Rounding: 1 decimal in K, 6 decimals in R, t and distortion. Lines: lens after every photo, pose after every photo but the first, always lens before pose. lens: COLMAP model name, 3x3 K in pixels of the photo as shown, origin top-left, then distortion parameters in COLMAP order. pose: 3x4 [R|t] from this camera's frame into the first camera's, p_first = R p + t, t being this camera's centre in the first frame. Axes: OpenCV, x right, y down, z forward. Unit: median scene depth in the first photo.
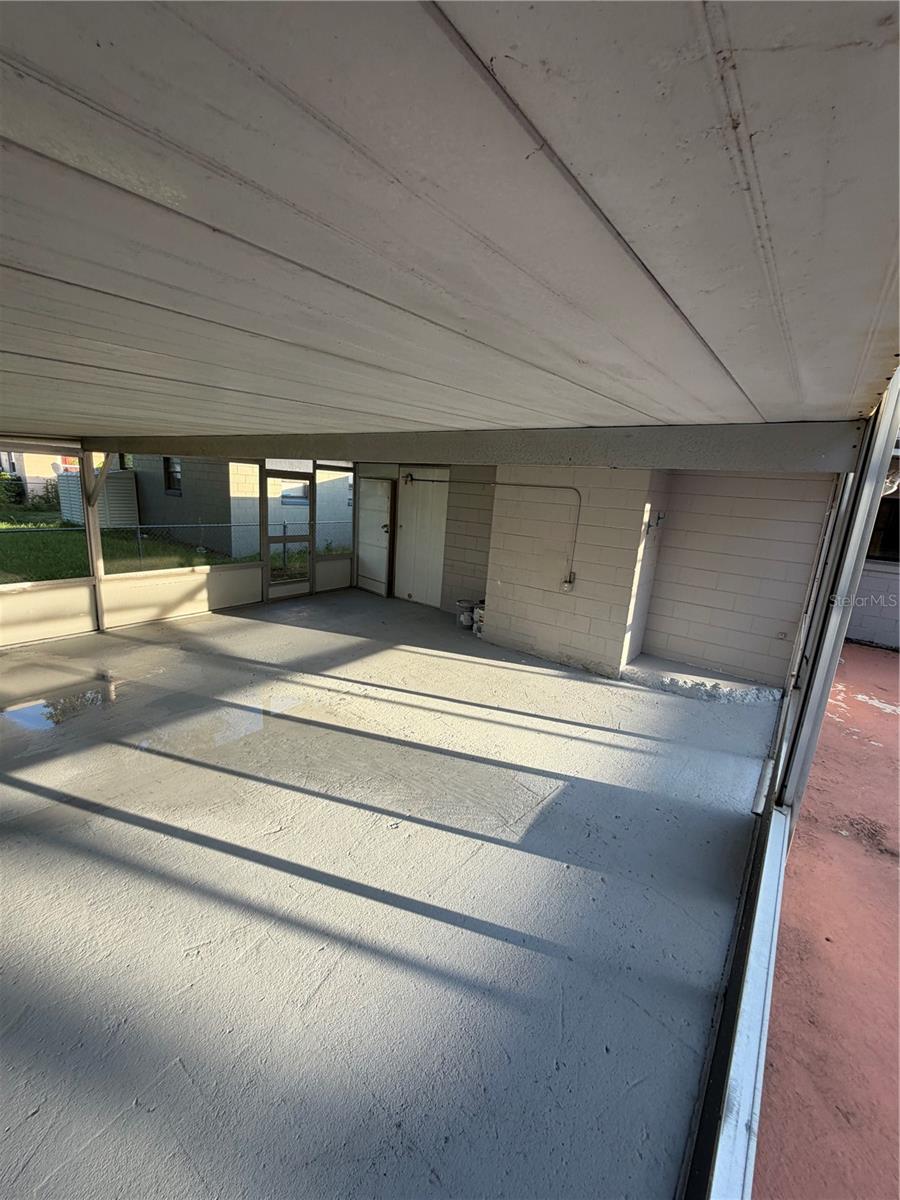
lens RADIAL K [[475.6, 0, 448.9], [0, 475.6, 598.0], [0, 0, 1]] dist [-0.000381, -0.000240]
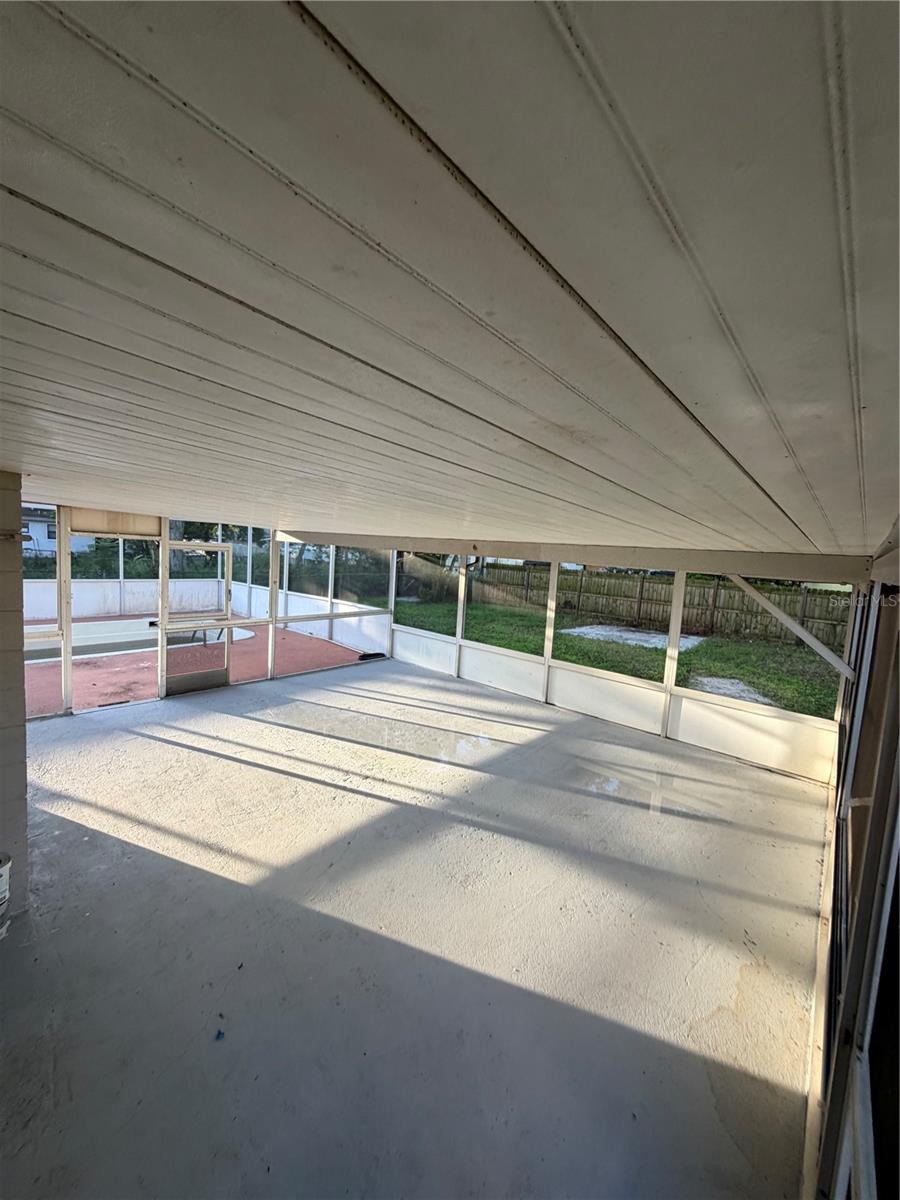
lens RADIAL K [[475.6, 0, 448.9], [0, 475.6, 598.0], [0, 0, 1]] dist [-0.000381, -0.000240]
pose [[-0.990298, -0.127221, 0.055908, -0.390321], [-0.102625, 0.940804, 0.323041, -0.468896], [-0.093696, 0.314170, -0.944732, 1.781594]]
